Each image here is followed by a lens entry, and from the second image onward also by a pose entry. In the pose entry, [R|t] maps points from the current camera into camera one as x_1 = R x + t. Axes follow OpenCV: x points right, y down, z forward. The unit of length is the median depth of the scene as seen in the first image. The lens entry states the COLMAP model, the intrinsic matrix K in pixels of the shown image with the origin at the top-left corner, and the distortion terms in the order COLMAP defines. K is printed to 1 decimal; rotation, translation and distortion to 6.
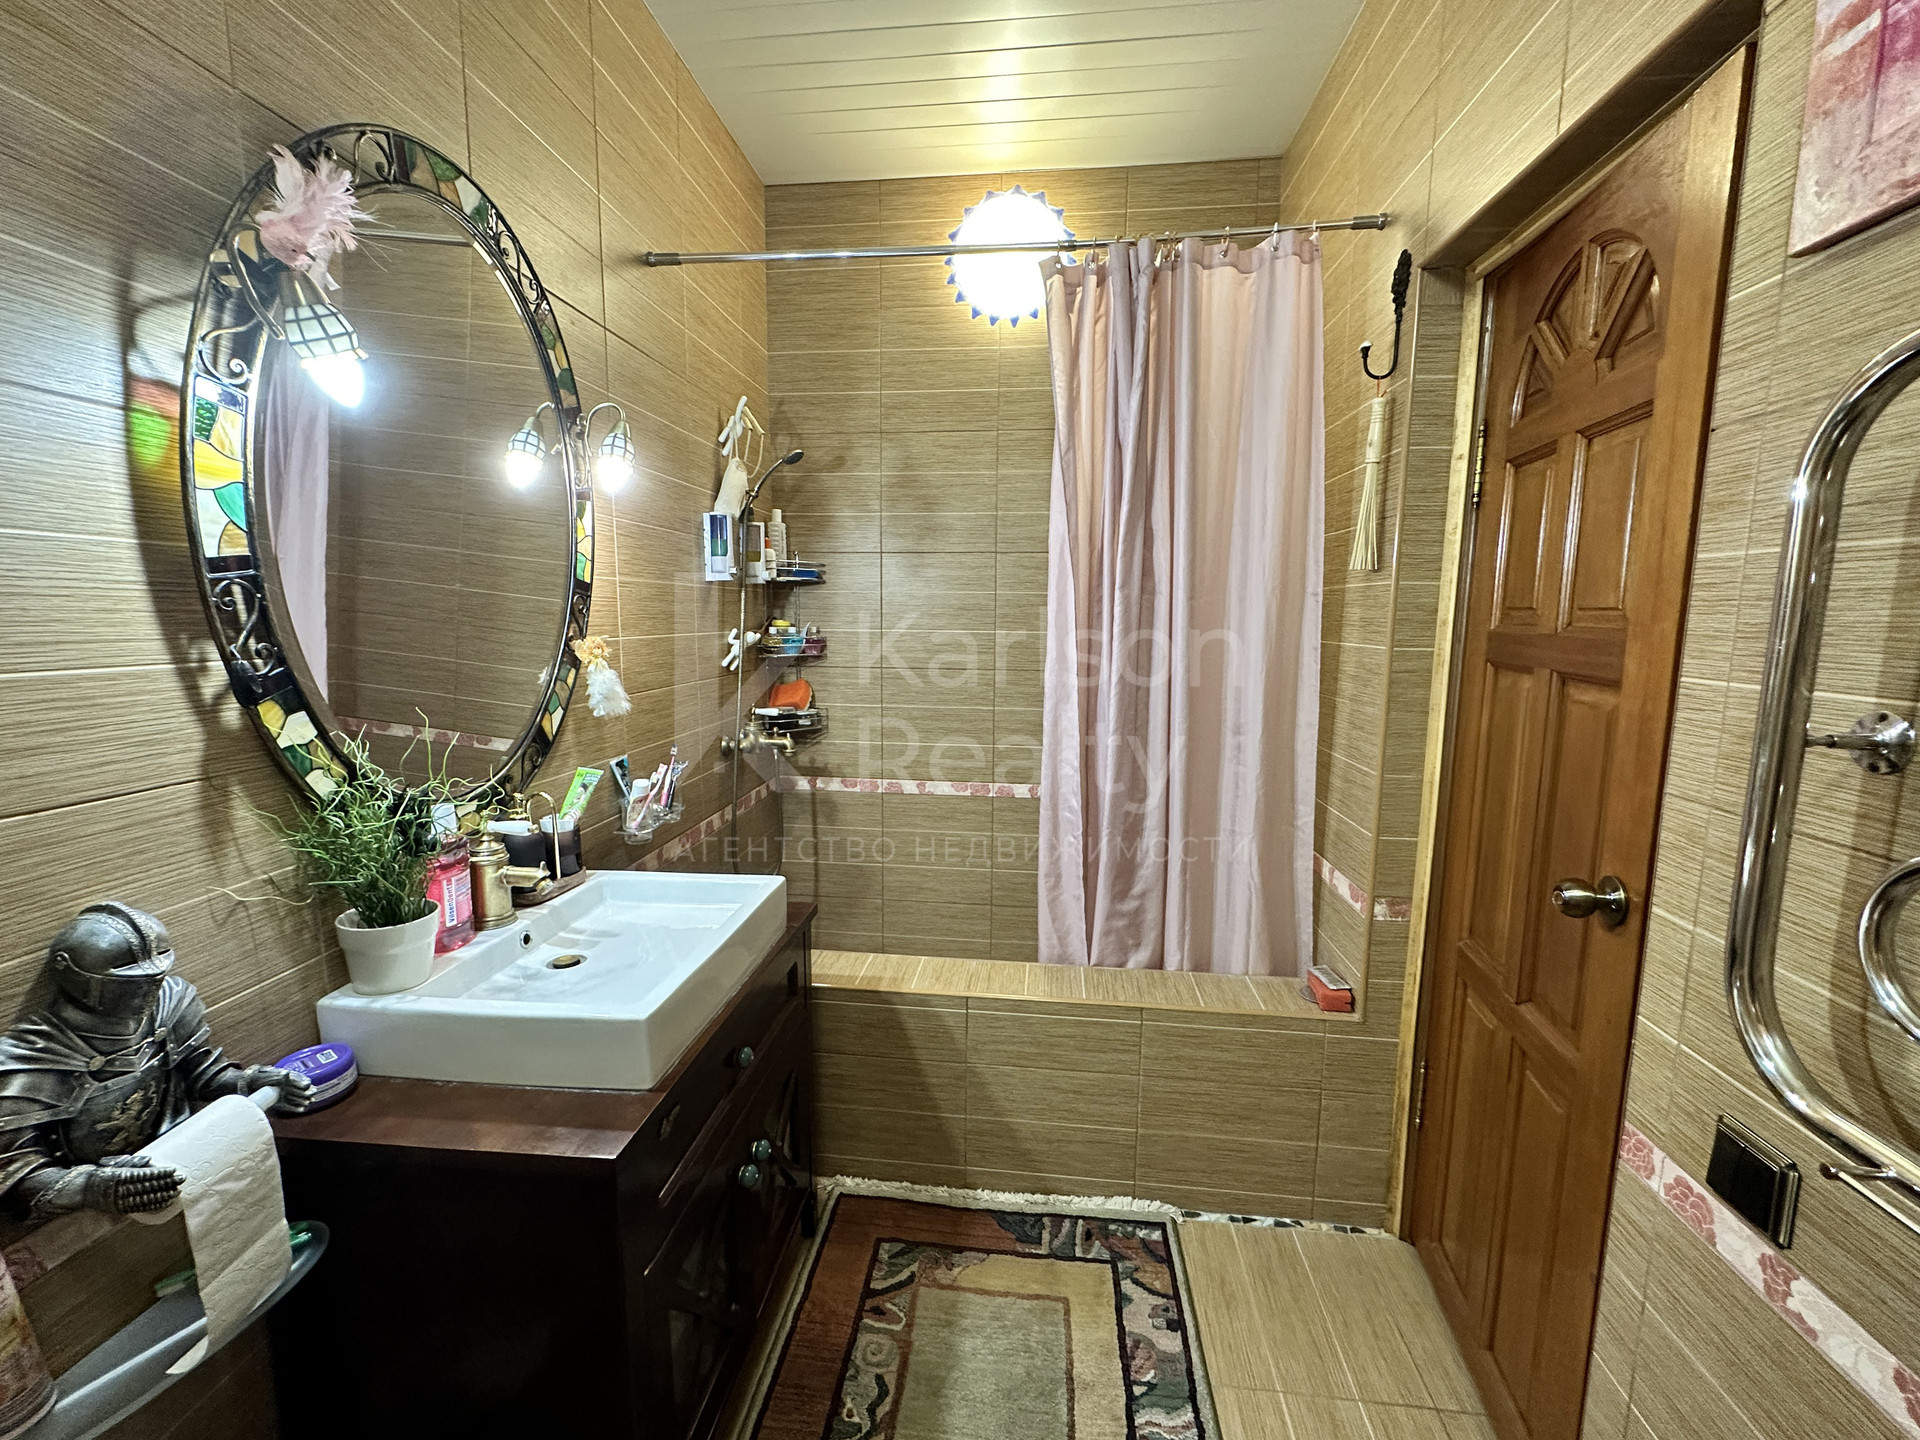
lens RADIAL K [[782.0, 0, 956.7], [0, 782.0, 712.5], [0, 0, 1]] dist [-0.000380, -0.000281]
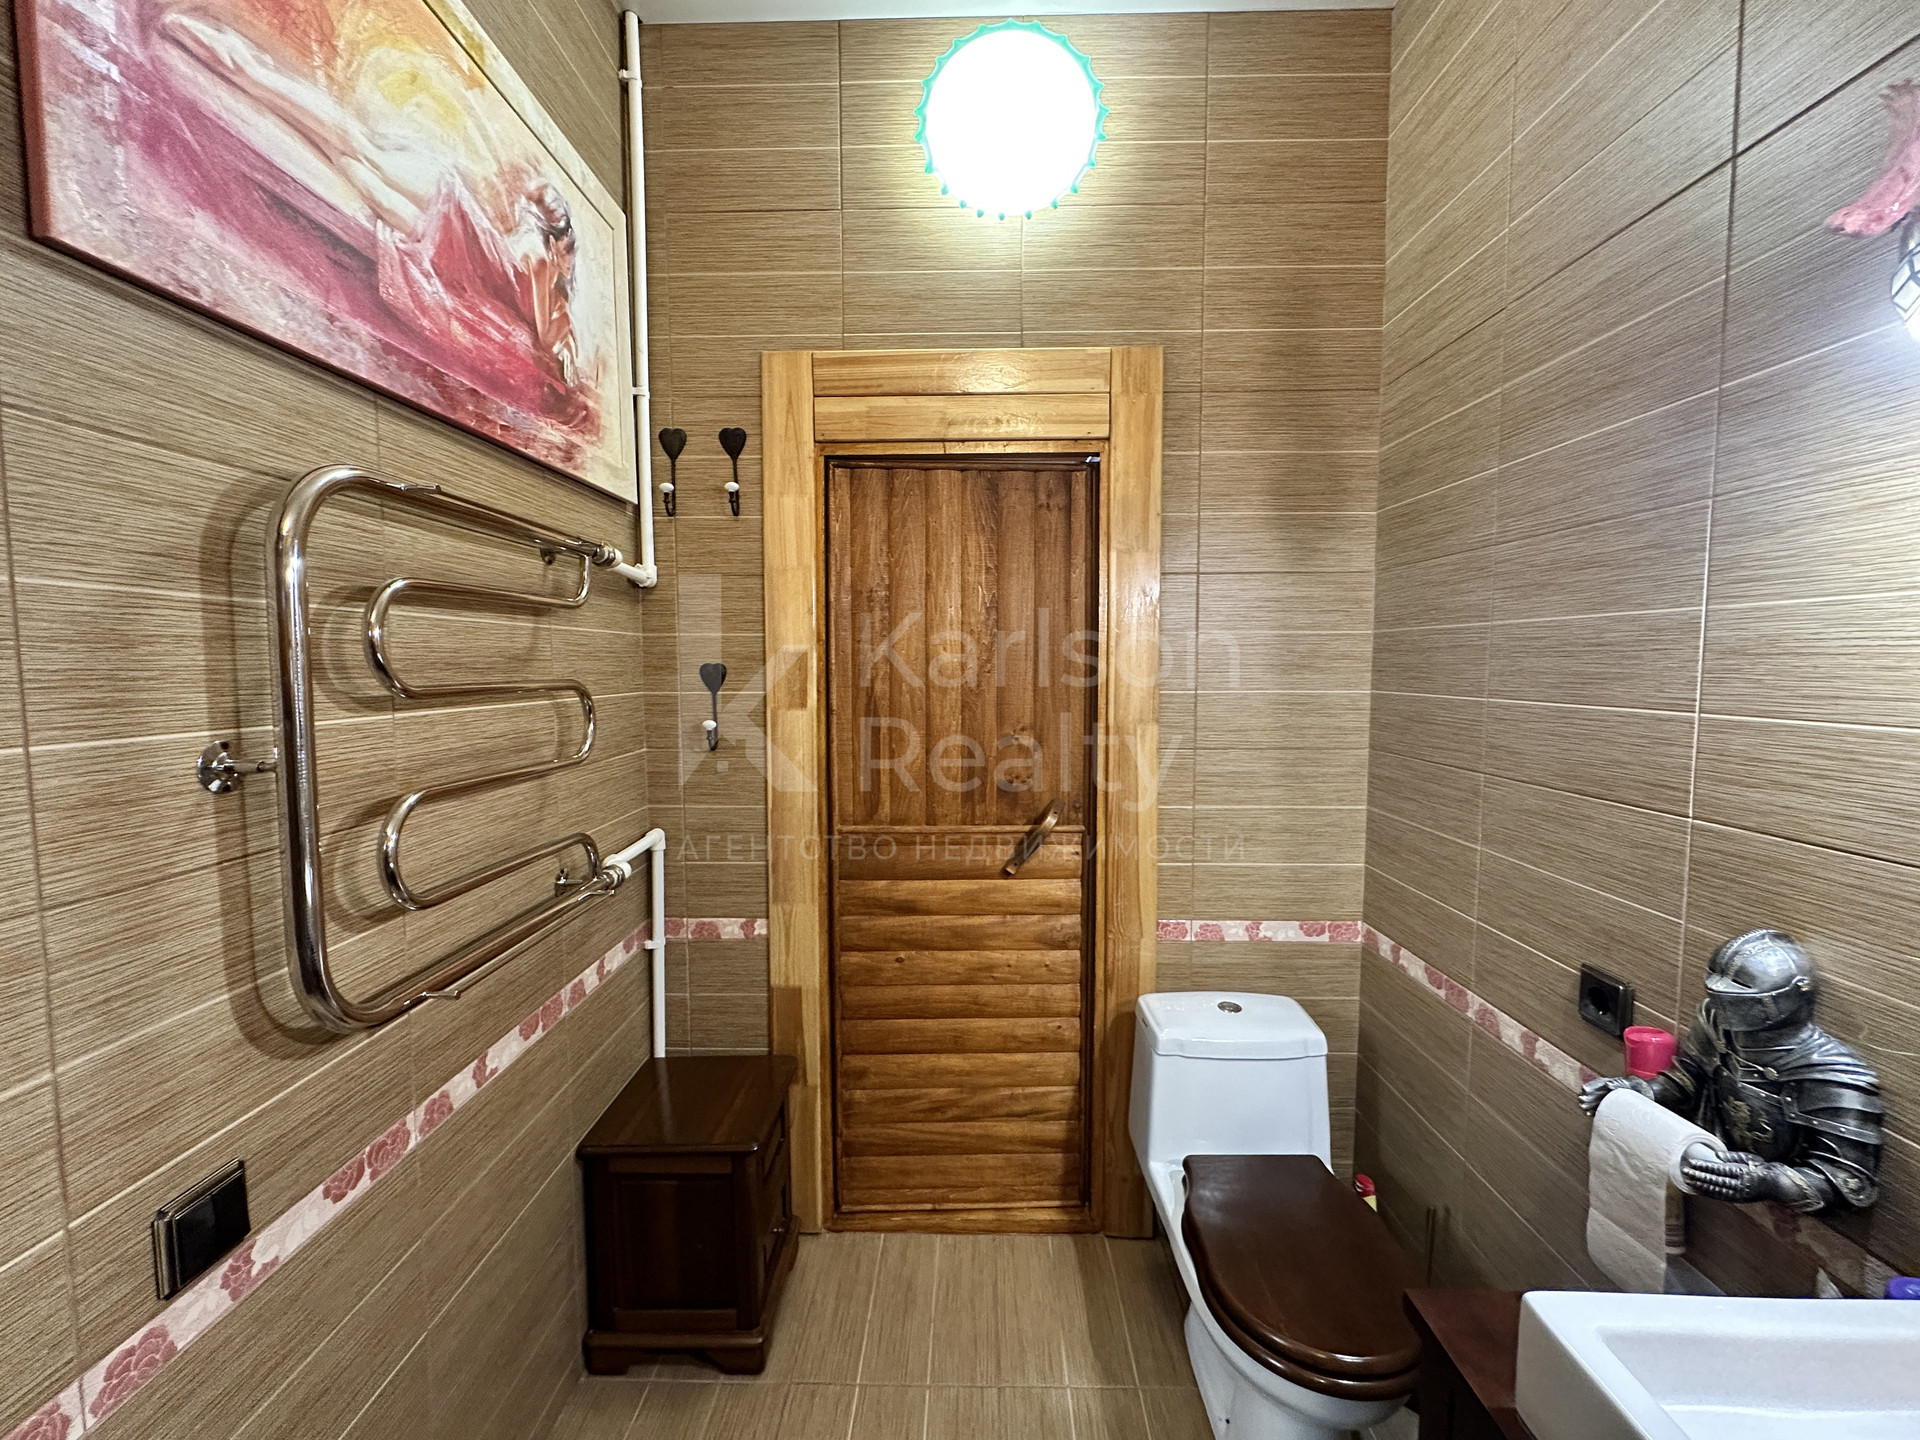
lens RADIAL K [[782.0, 0, 956.7], [0, 782.0, 712.5], [0, 0, 1]] dist [-0.000380, -0.000281]
pose [[-0.995484, -0.001266, -0.094920, 0.169996], [-0.019488, 0.981340, 0.191291, -0.258959], [0.092907, 0.192277, -0.976933, 2.000313]]
